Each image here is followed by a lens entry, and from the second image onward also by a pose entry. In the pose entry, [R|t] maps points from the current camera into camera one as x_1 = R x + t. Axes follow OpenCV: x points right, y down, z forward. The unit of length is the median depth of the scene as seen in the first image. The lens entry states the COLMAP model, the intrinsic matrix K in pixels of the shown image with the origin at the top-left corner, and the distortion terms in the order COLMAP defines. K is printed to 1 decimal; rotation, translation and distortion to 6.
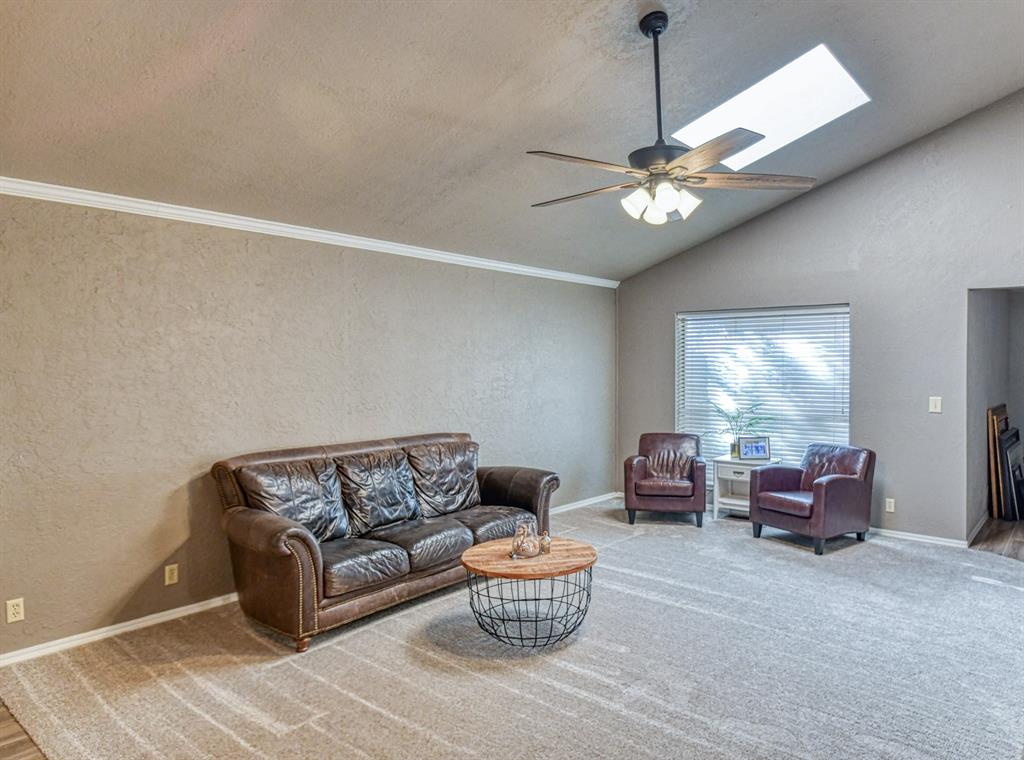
lens RADIAL K [[718.6, 0, 512.0], [0, 718.6, 380.0], [0, 0, 1]] dist [-0.003292, -0.021012]
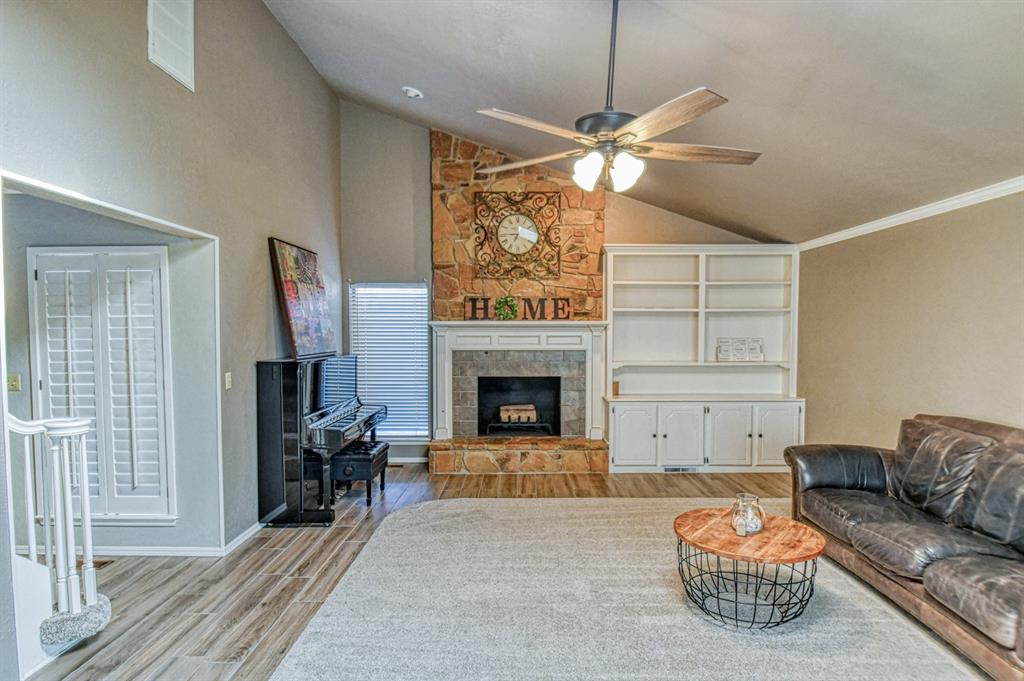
lens RADIAL K [[545.6, 0, 512.0], [0, 545.6, 340.5], [0, 0, 1]] dist [-0.001054, -0.000227]
pose [[-0.775408, 0.017690, -0.631213, 0.609652], [-0.011286, 0.999060, 0.041863, -0.035637], [0.631360, 0.039584, -0.774479, 1.140853]]
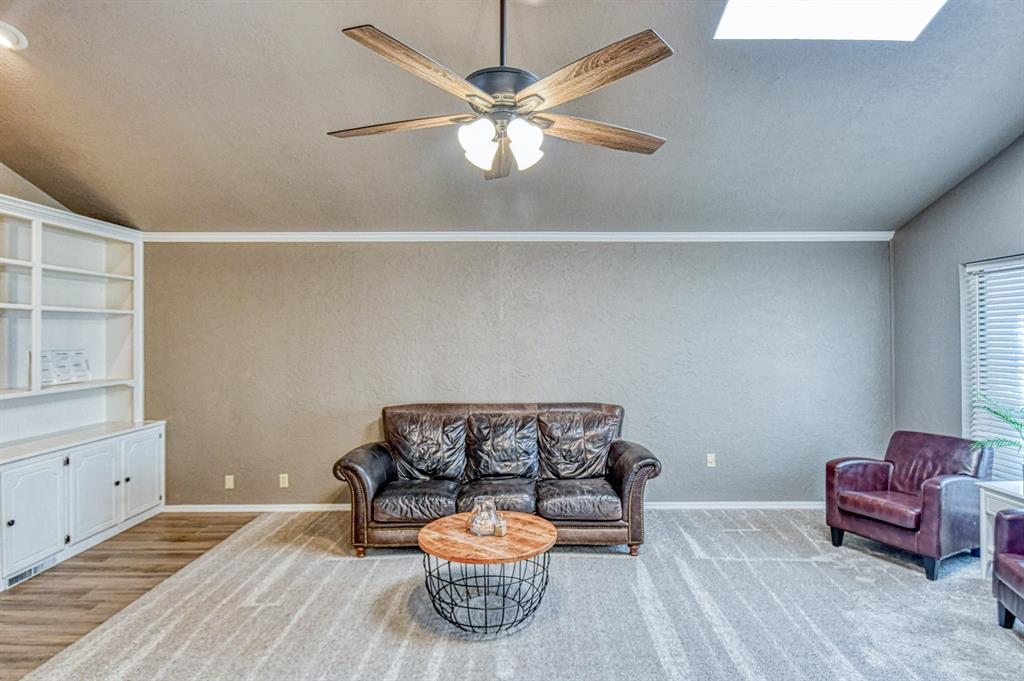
lens RADIAL K [[542.1, 0, 512.0], [0, 542.1, 340.5], [0, 0, 1]] dist [0.004377, -0.000614]
pose [[0.625196, 0.006144, -0.780443, 0.520501], [-0.014878, 0.999881, -0.004047, -0.015581], [0.780326, 0.014142, 0.625213, 0.465310]]
